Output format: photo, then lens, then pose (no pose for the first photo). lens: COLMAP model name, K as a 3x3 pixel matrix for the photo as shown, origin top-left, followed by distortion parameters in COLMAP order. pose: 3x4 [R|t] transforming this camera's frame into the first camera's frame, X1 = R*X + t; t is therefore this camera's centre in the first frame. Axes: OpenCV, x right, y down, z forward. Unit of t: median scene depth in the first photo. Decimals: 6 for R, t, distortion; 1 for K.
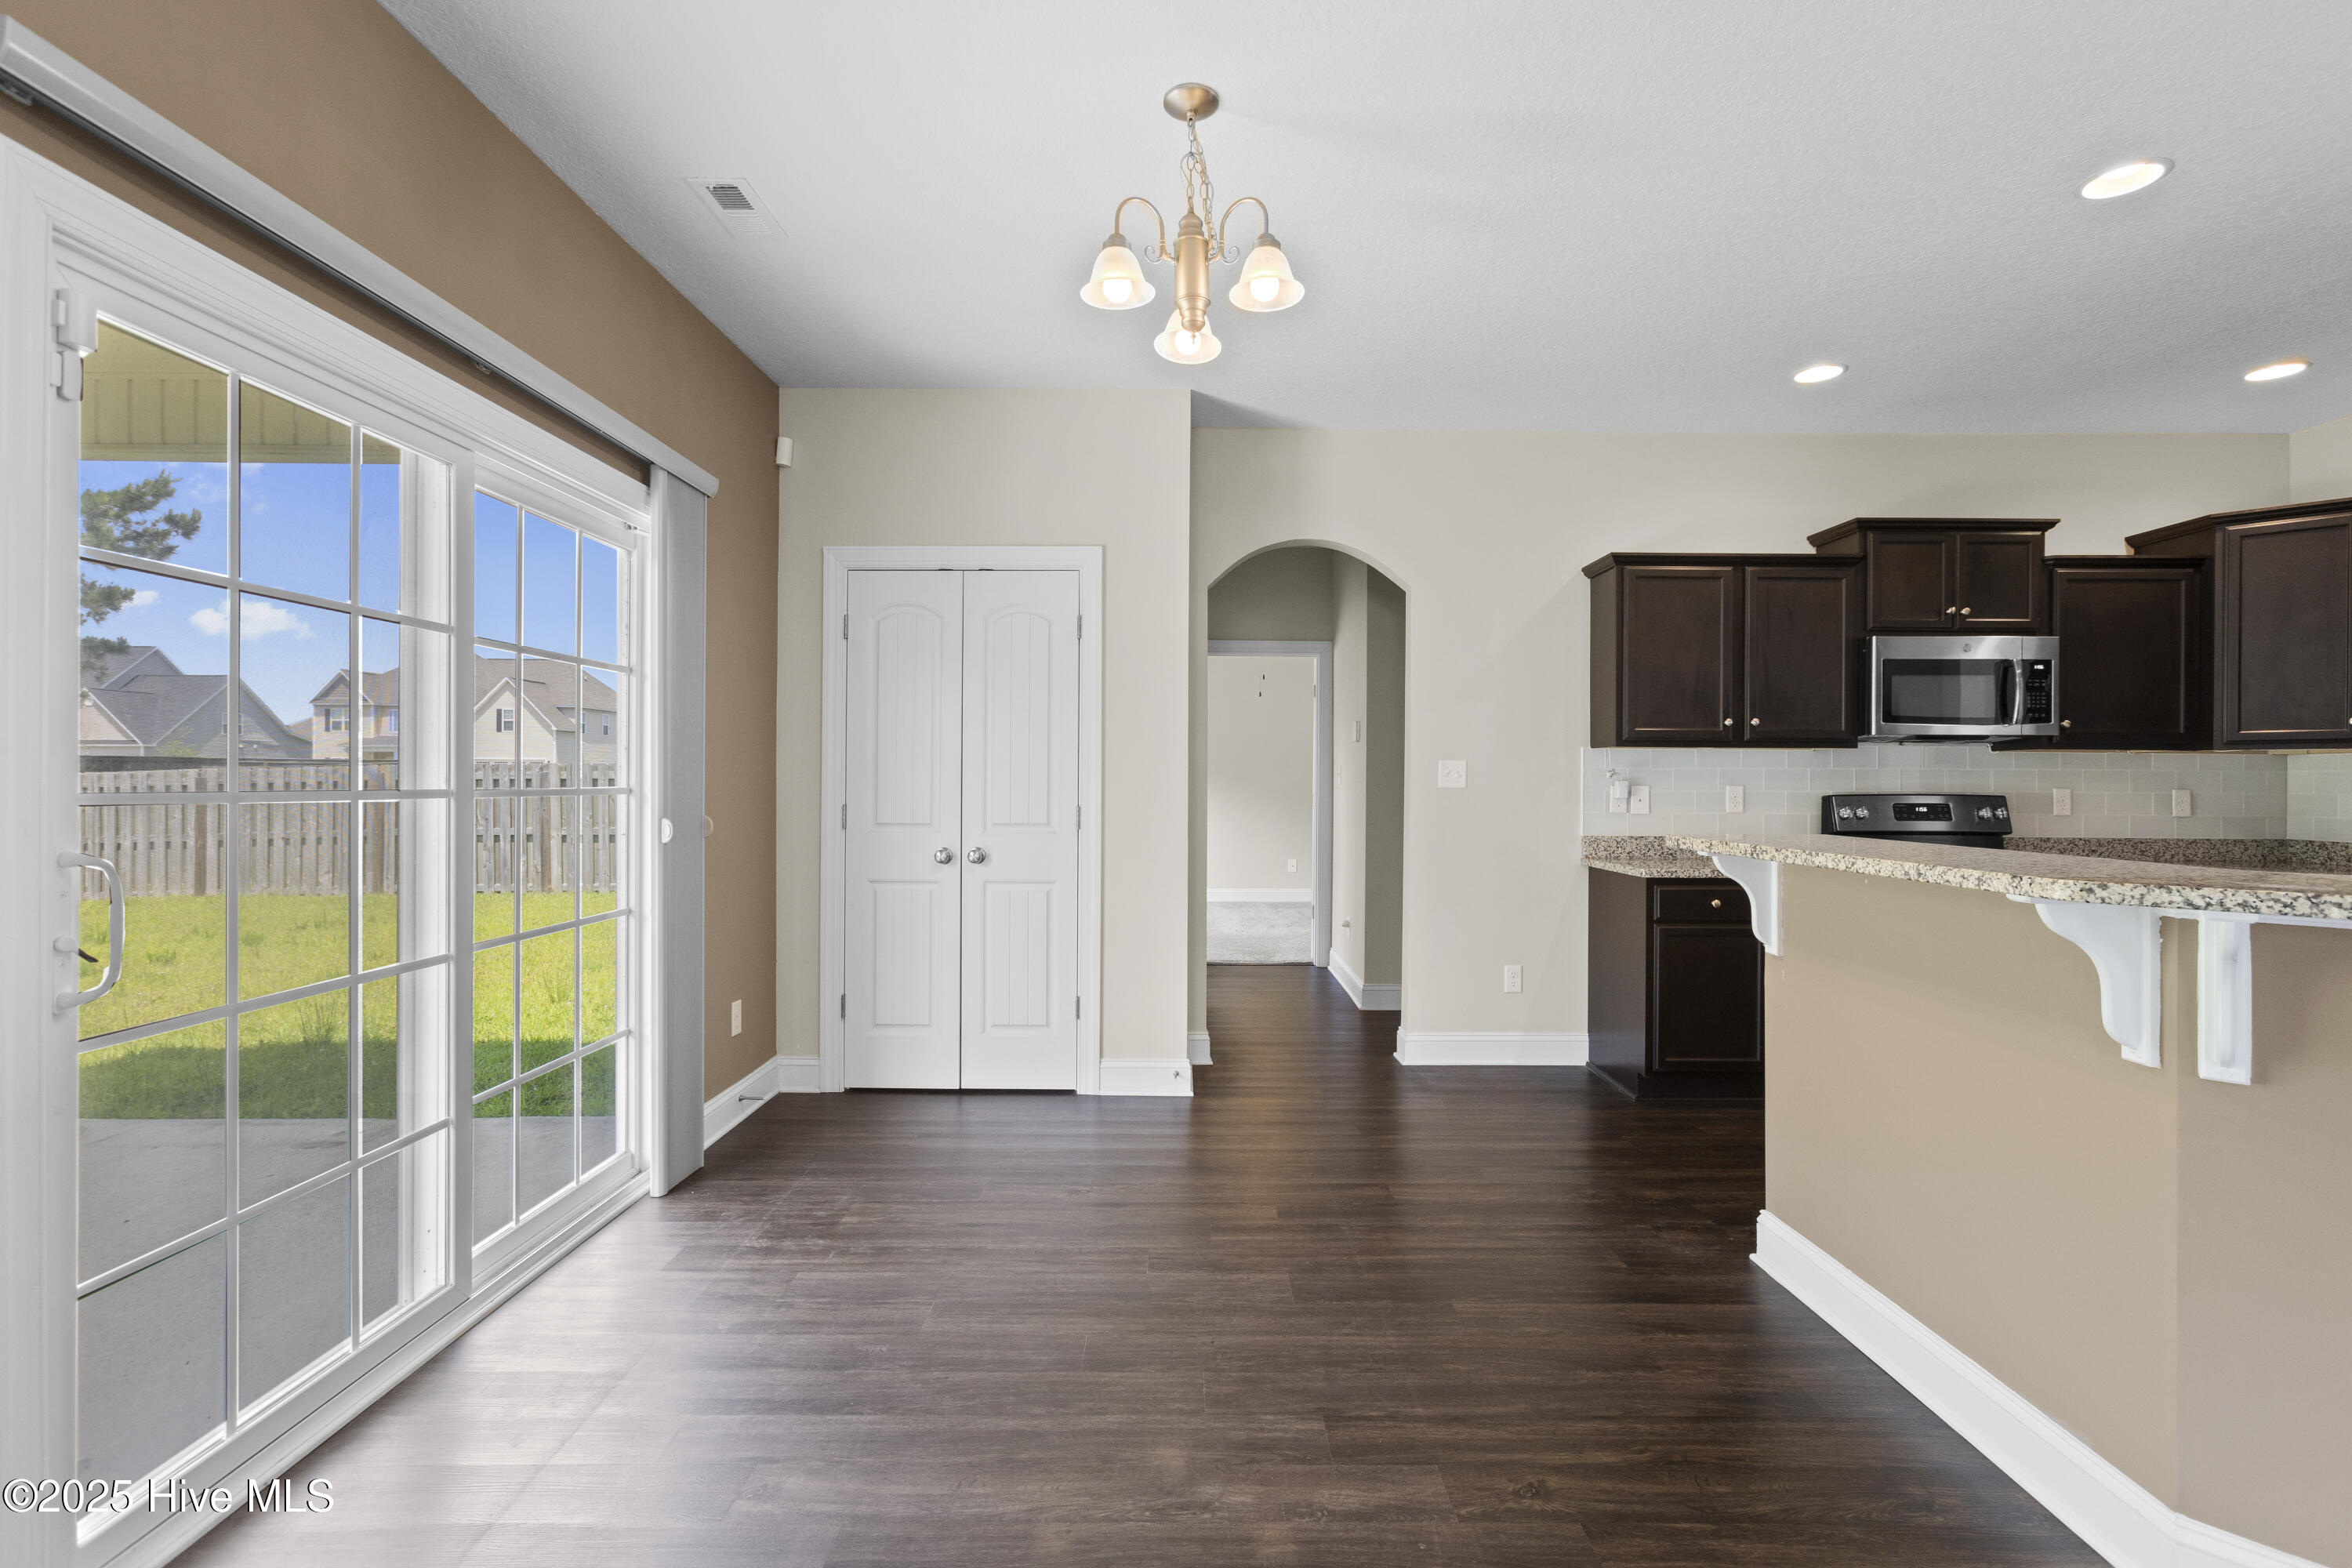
lens RADIAL K [[1050.2, 0, 1193.5], [0, 1050.2, 784.7], [0, 0, 1]] dist [0.018242, 0.001452]
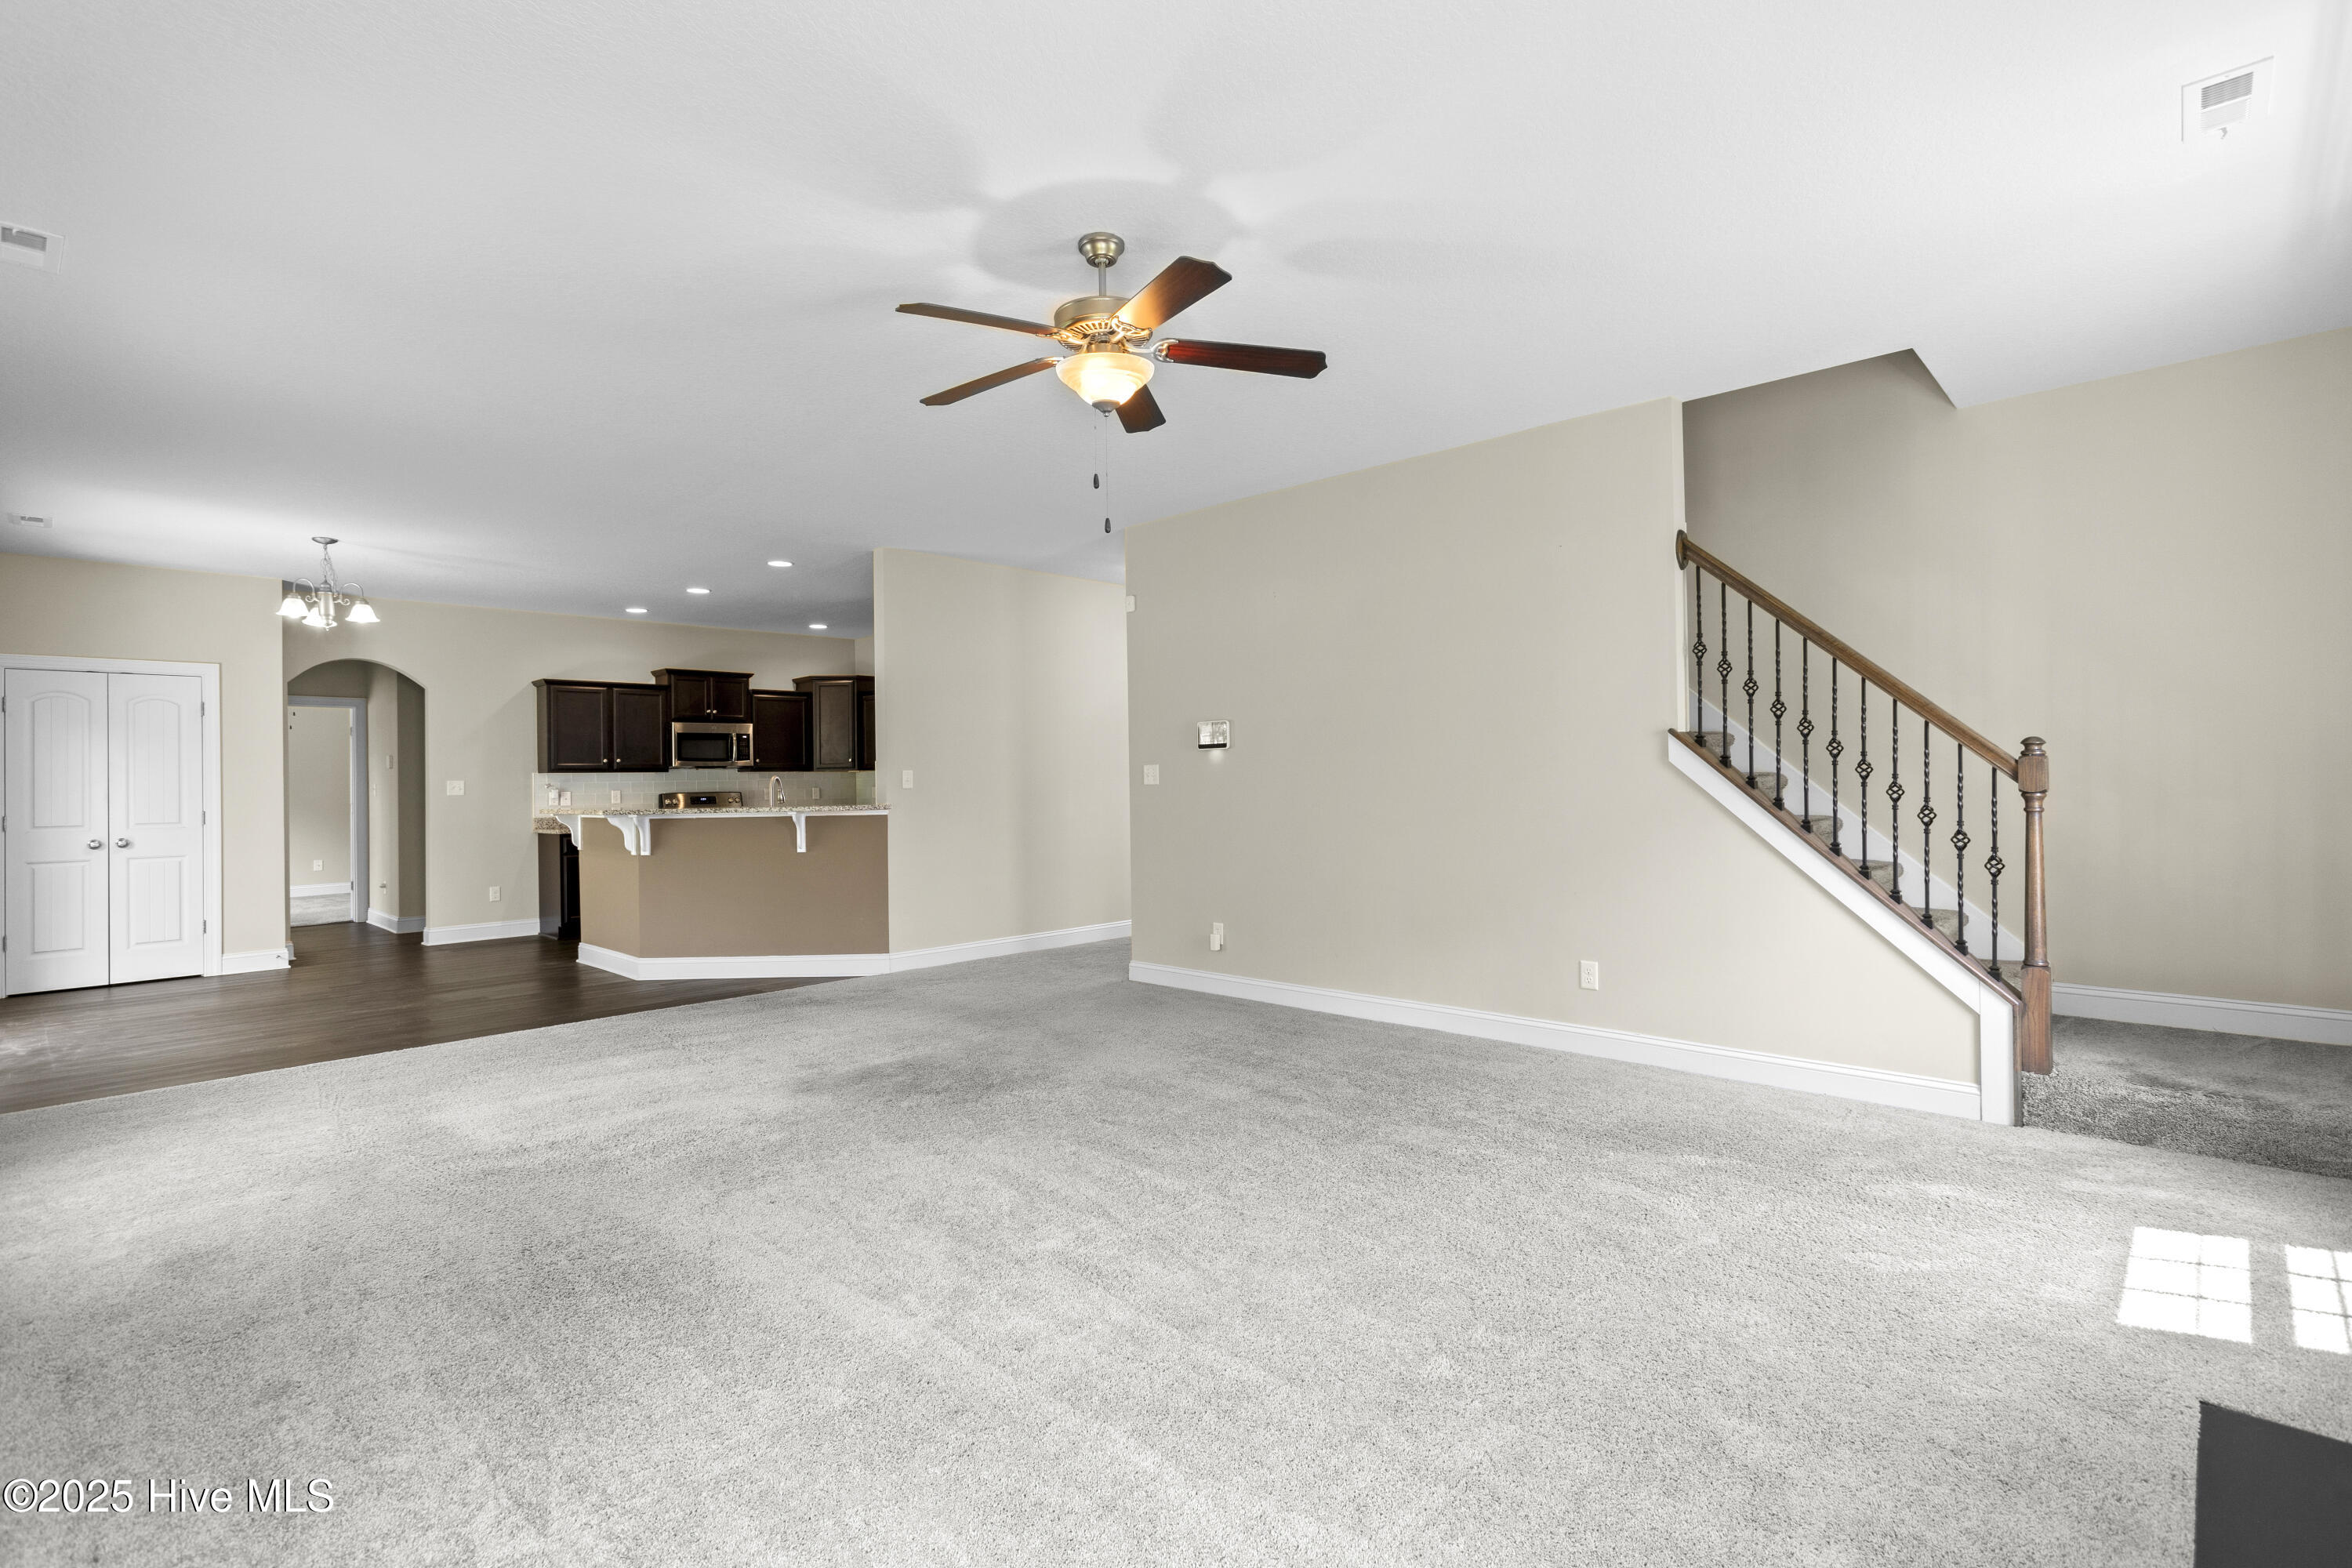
lens RADIAL K [[1127.8, 0, 1164.8], [0, 1127.8, 773.1], [0, 0, 1]] dist [0.018283, 0.003645]
pose [[0.714835, -0.011990, 0.699190, -0.281307], [0.023447, 0.999702, -0.006828, 0.007190], [-0.698900, 0.021275, 0.714903, -1.403381]]
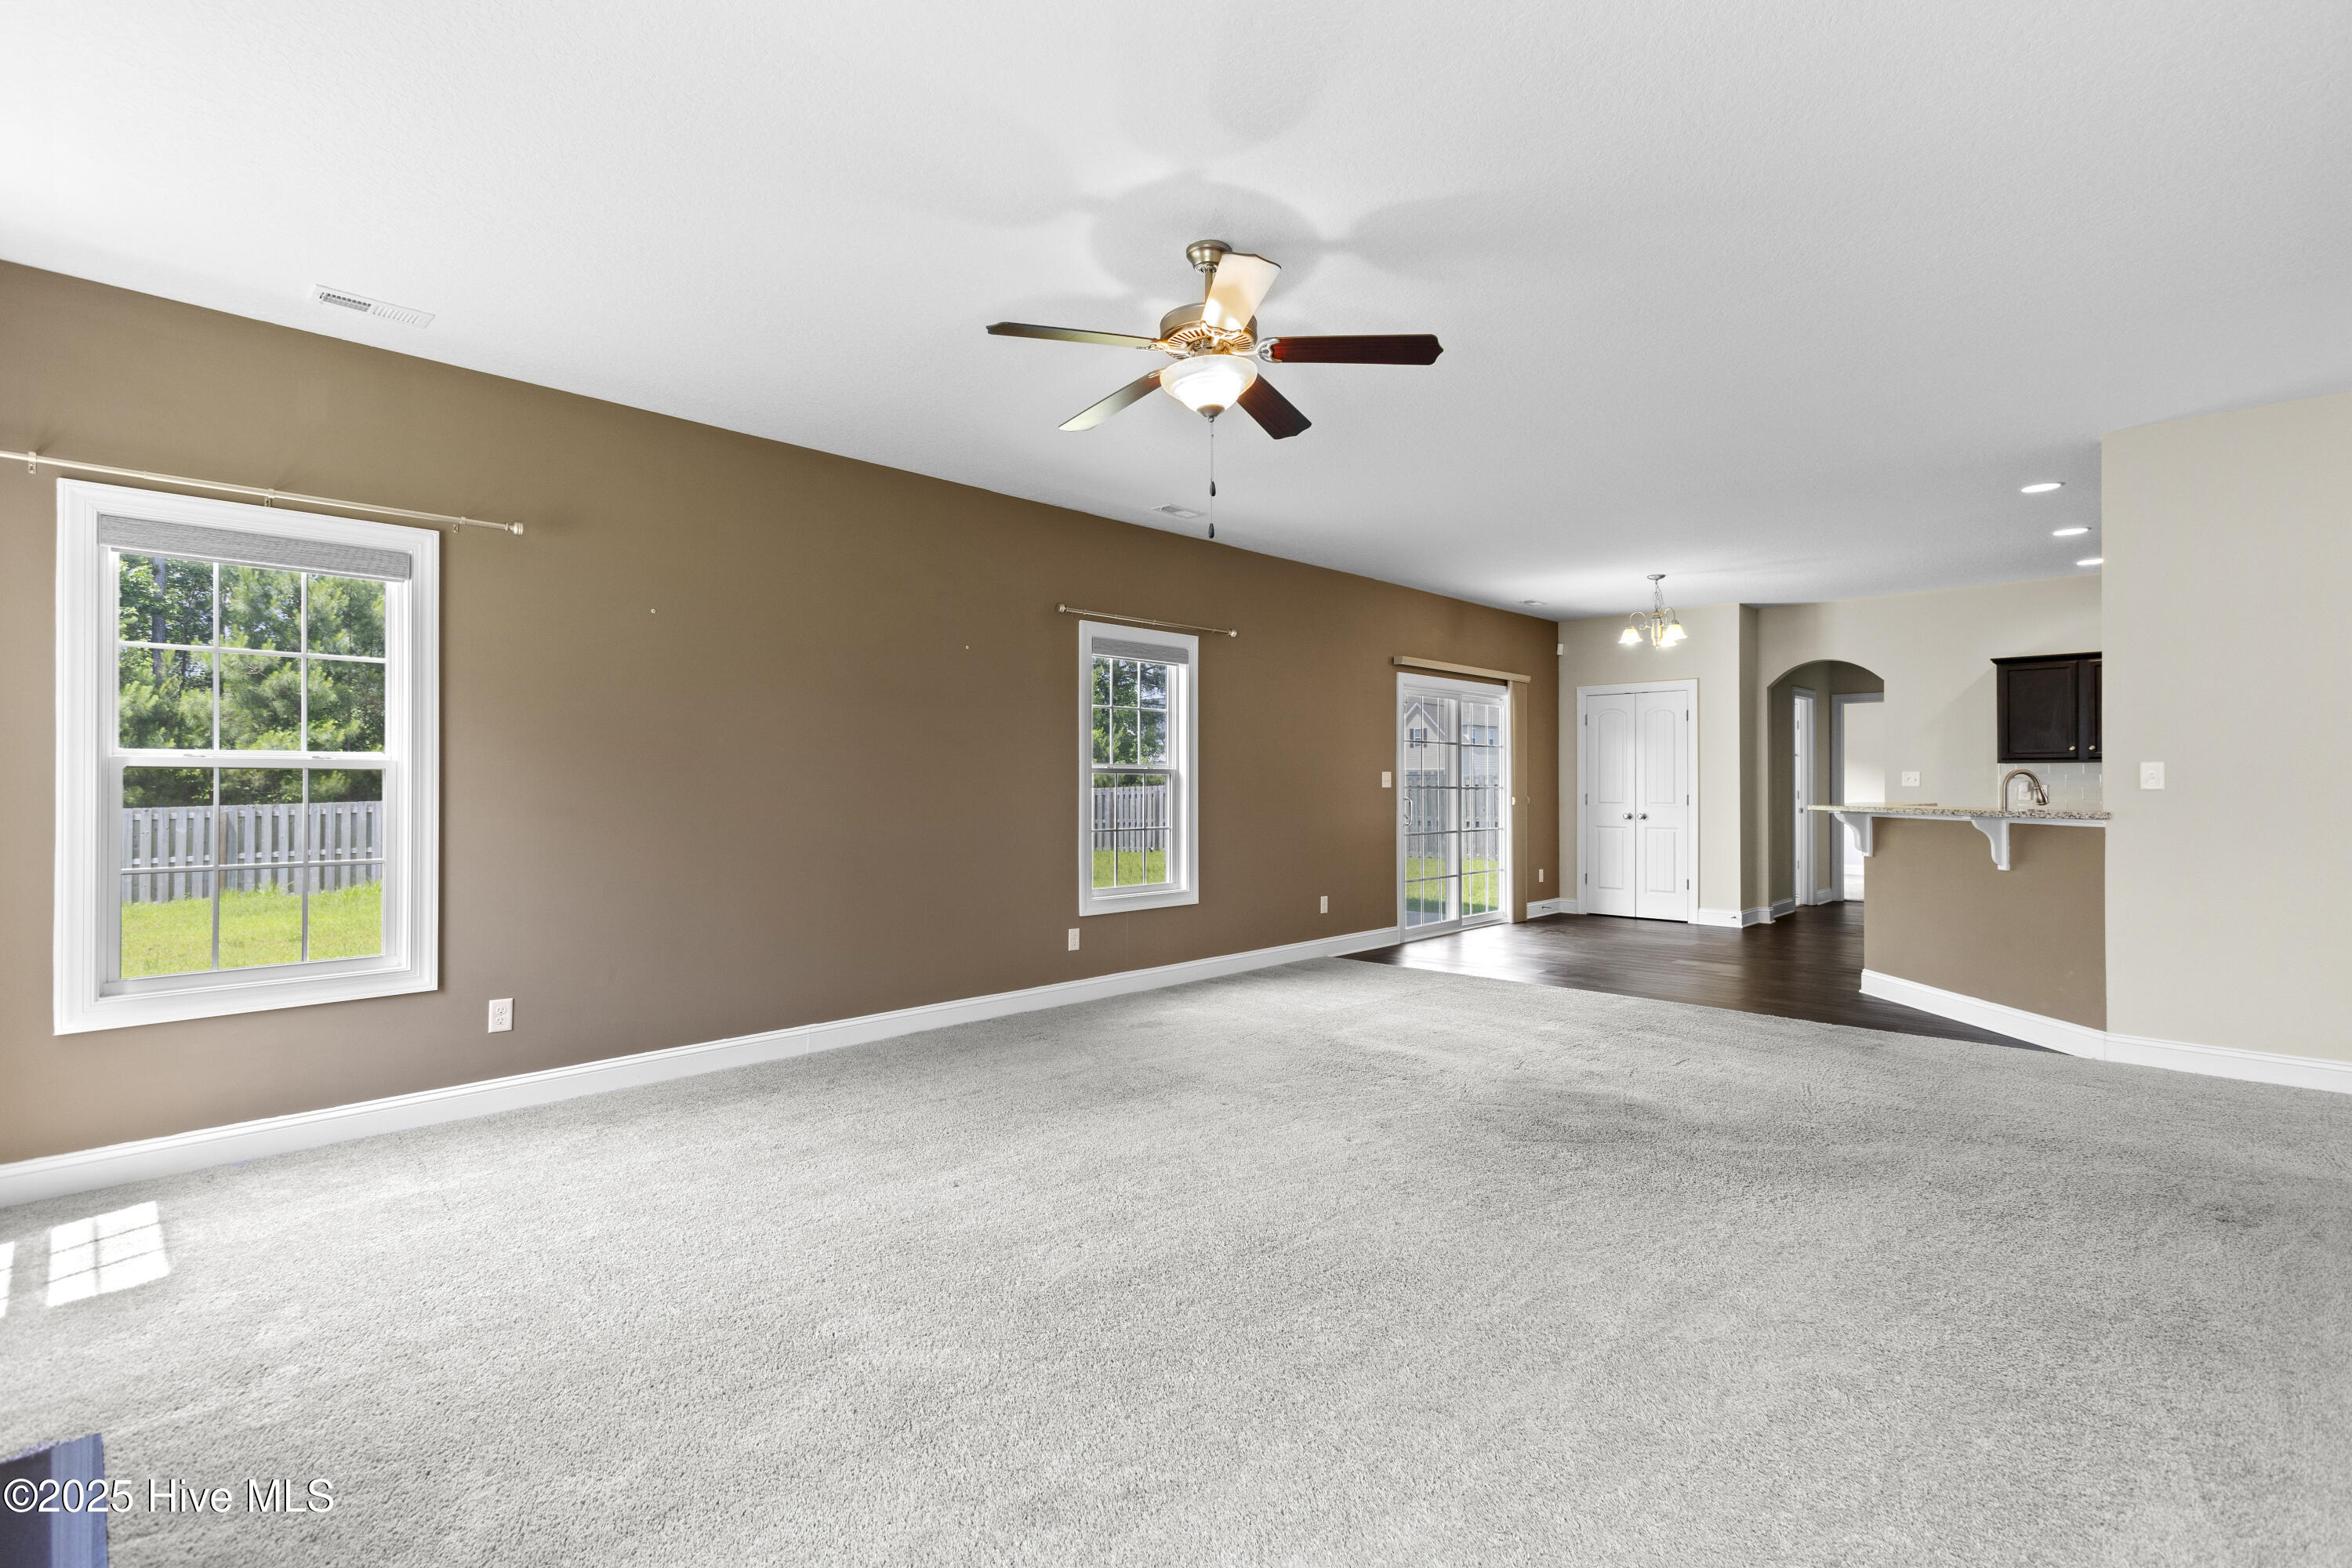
lens RADIAL K [[1050.2, 0, 1159.8], [0, 1050.2, 776.6], [0, 0, 1]] dist [0.018242, 0.001452]
pose [[0.688791, -0.012780, -0.724847, 0.734855], [0.004650, 0.999902, -0.013211, 0.005798], [0.724945, 0.005729, 0.688783, -1.346266]]
